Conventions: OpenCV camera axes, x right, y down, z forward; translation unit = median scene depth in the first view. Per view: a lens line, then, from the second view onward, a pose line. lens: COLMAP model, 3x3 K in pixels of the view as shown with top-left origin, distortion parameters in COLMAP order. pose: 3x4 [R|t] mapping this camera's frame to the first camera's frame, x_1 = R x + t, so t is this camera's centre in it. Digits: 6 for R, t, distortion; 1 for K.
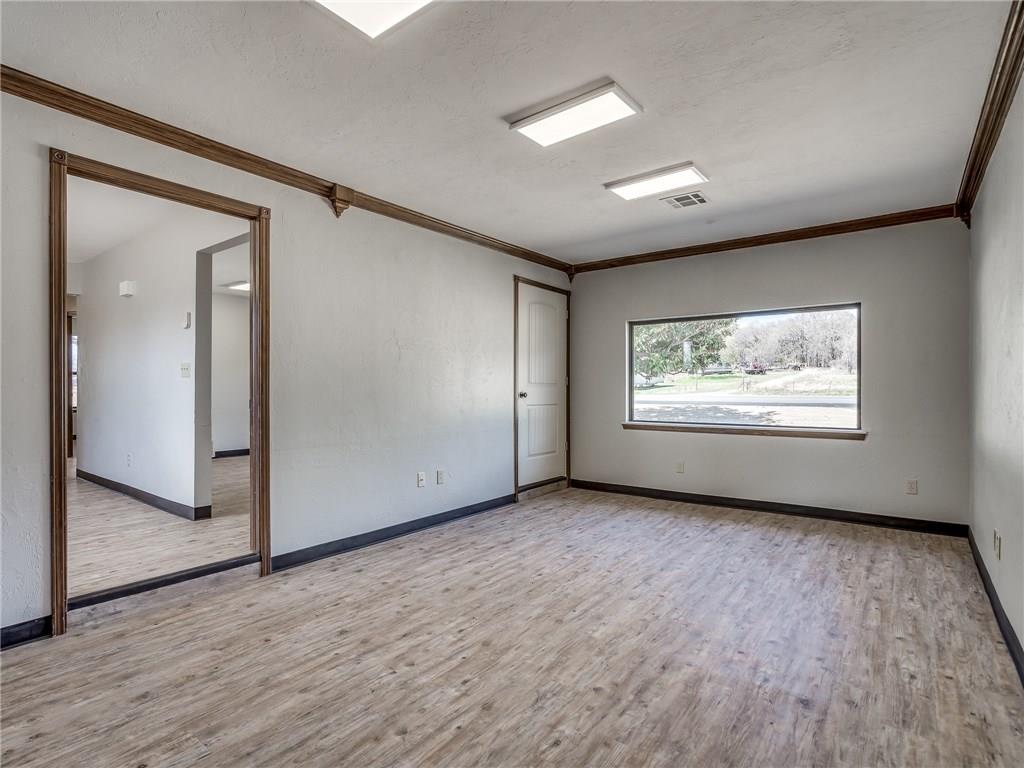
lens RADIAL K [[525.9, 0, 514.0], [0, 525.9, 387.2], [0, 0, 1]] dist [-0.002060, 0.003230]
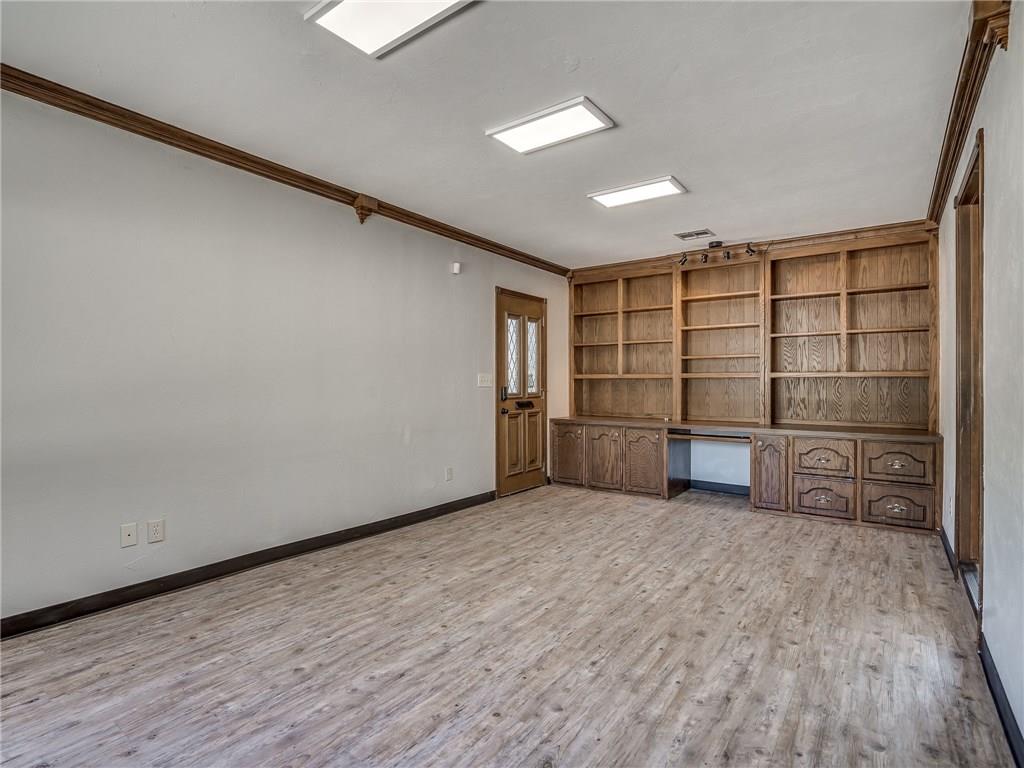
lens RADIAL K [[525.9, 0, 507.8], [0, 525.9, 389.5], [0, 0, 1]] dist [-0.002060, 0.003230]
pose [[-0.999950, -0.002934, -0.009551, 0.206359], [-0.003009, 0.999965, 0.007833, 0.002488], [0.009527, 0.007861, -0.999924, 2.066591]]
